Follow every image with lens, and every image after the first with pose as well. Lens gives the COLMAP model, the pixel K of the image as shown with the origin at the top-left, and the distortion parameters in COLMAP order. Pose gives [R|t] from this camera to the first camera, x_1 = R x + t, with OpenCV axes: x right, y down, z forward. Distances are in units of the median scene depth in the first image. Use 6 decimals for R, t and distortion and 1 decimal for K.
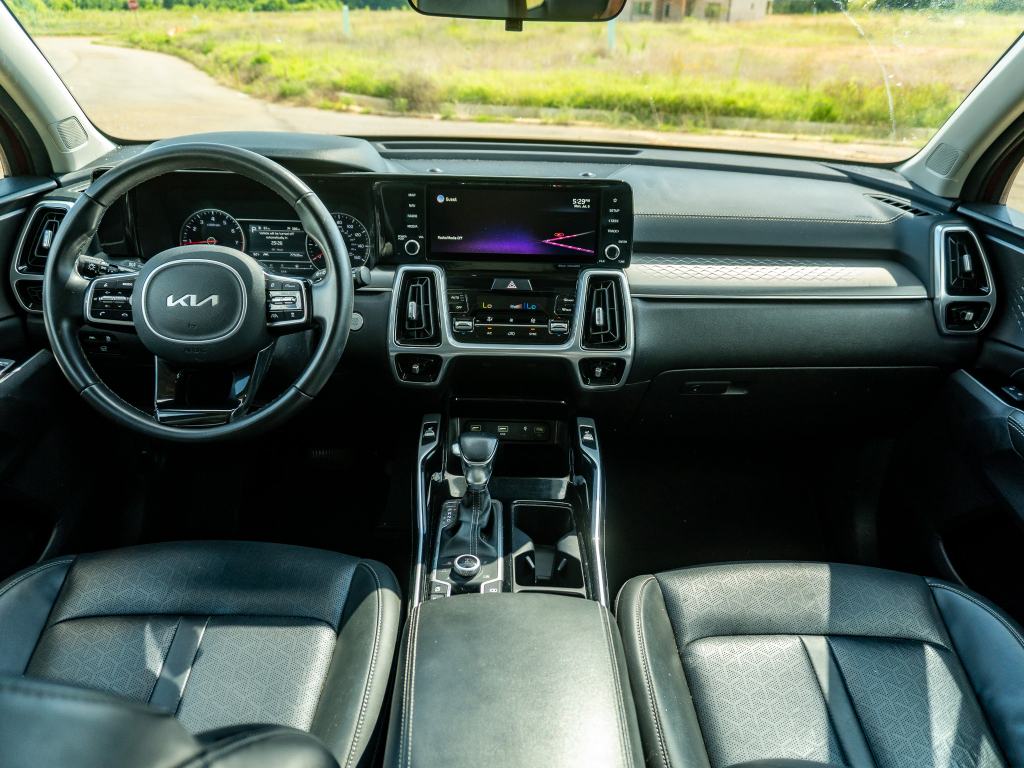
lens RADIAL K [[763.9, 0, 514.1], [0, 763.9, 384.3], [0, 0, 1]] dist [-0.015337, -0.003921]
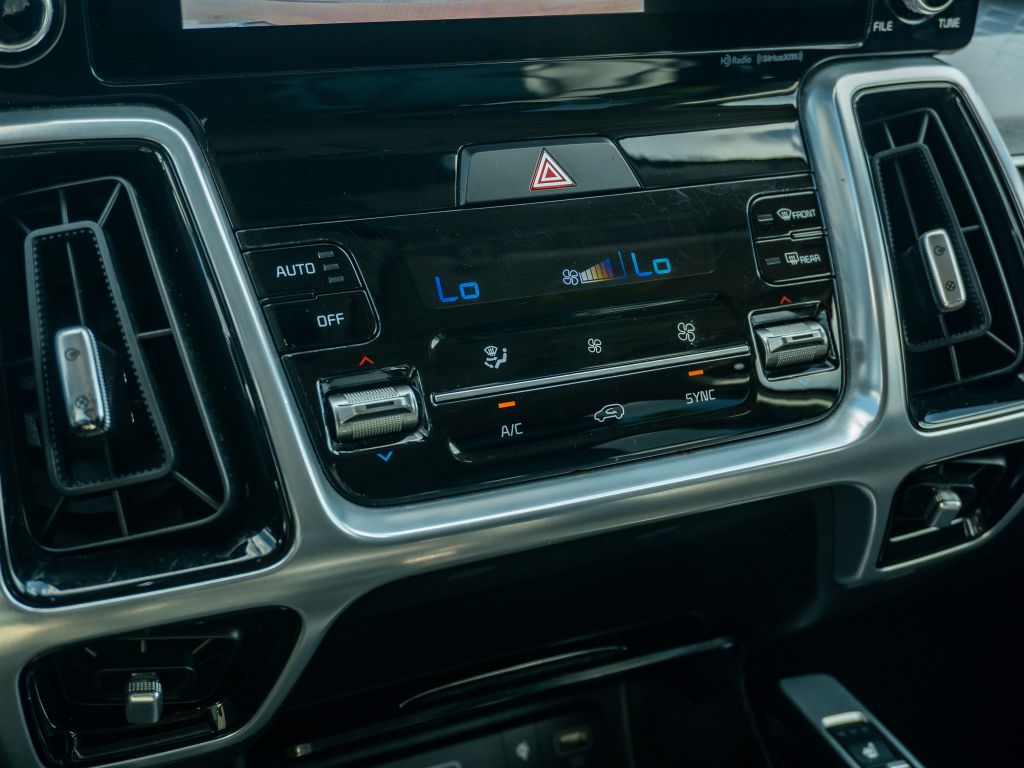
lens RADIAL K [[1324.0, 0, 513.9], [0, 1324.0, 387.9], [0, 0, 1]] dist [0.004334, 0.000000]
pose [[0.906700, -0.164704, 0.388287, -0.158687], [0.160229, 0.986093, 0.044126, -0.091427], [-0.390155, 0.022206, 0.920481, 0.688054]]
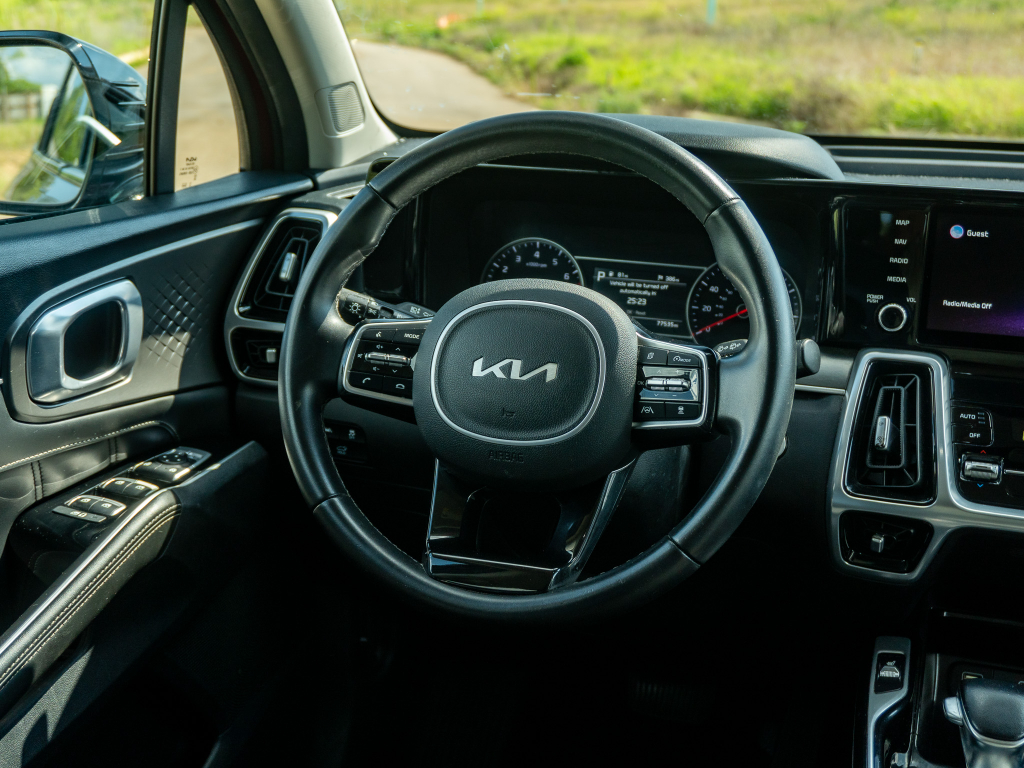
lens RADIAL K [[1324.0, 0, 511.4], [0, 1324.0, 390.5], [0, 0, 1]] dist [0.004334, 0.000000]
pose [[0.943554, 0.080240, -0.321353, -0.082218], [-0.131167, 0.981414, -0.140079, 0.037495], [0.304140, 0.174323, 0.936542, 0.051085]]
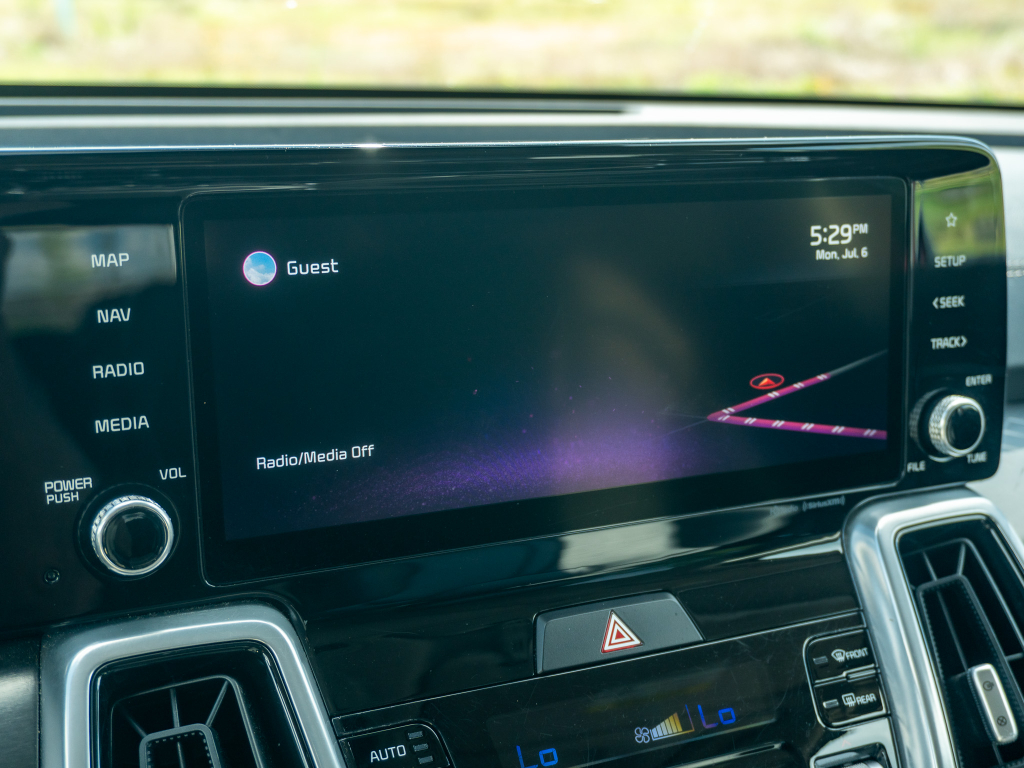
lens RADIAL K [[1324.0, 0, 511.4], [0, 1324.0, 384.2], [0, 0, 1]] dist [0.004334, 0.000000]
pose [[0.906867, -0.112737, 0.406058, -0.175952], [0.181811, 0.973932, -0.135648, -0.154354], [-0.380180, 0.196840, 0.903724, 0.665498]]
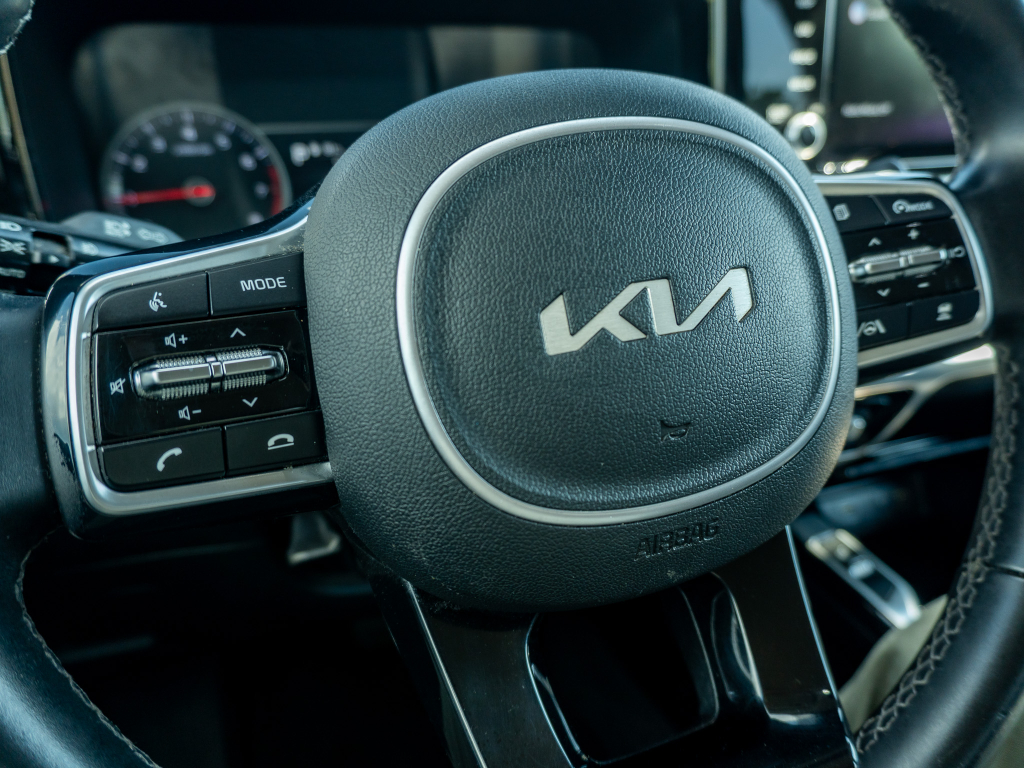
lens RADIAL K [[763.9, 0, 509.5], [0, 763.9, 387.4], [0, 0, 1]] dist [-0.015337, -0.003921]
pose [[0.932438, -0.178761, 0.314012, -0.429640], [0.180512, 0.983286, 0.023749, -0.082248], [-0.313009, 0.034538, 0.949122, 0.663120]]
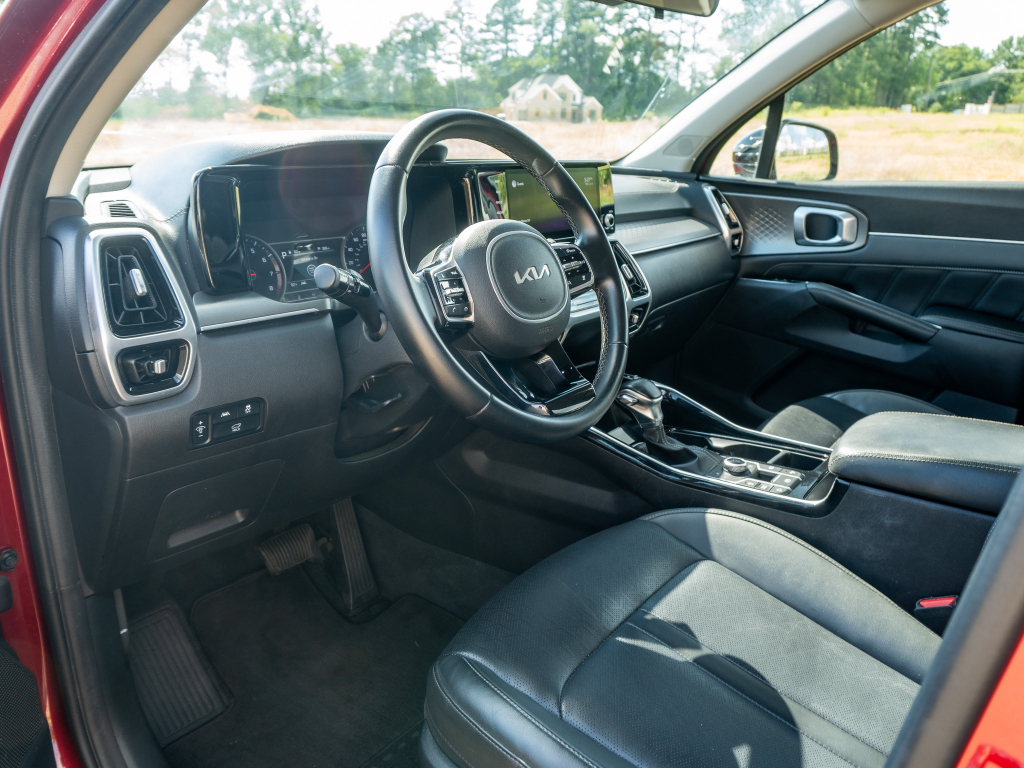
lens RADIAL K [[768.8, 0, 518.4], [0, 768.8, 387.3], [0, 0, 1]] dist [-0.019609, -0.020087]
pose [[0.617609, -0.252844, 0.744734, -0.922374], [0.342719, 0.938804, 0.034515, -0.018356], [-0.707886, 0.233918, 0.666468, 0.362183]]
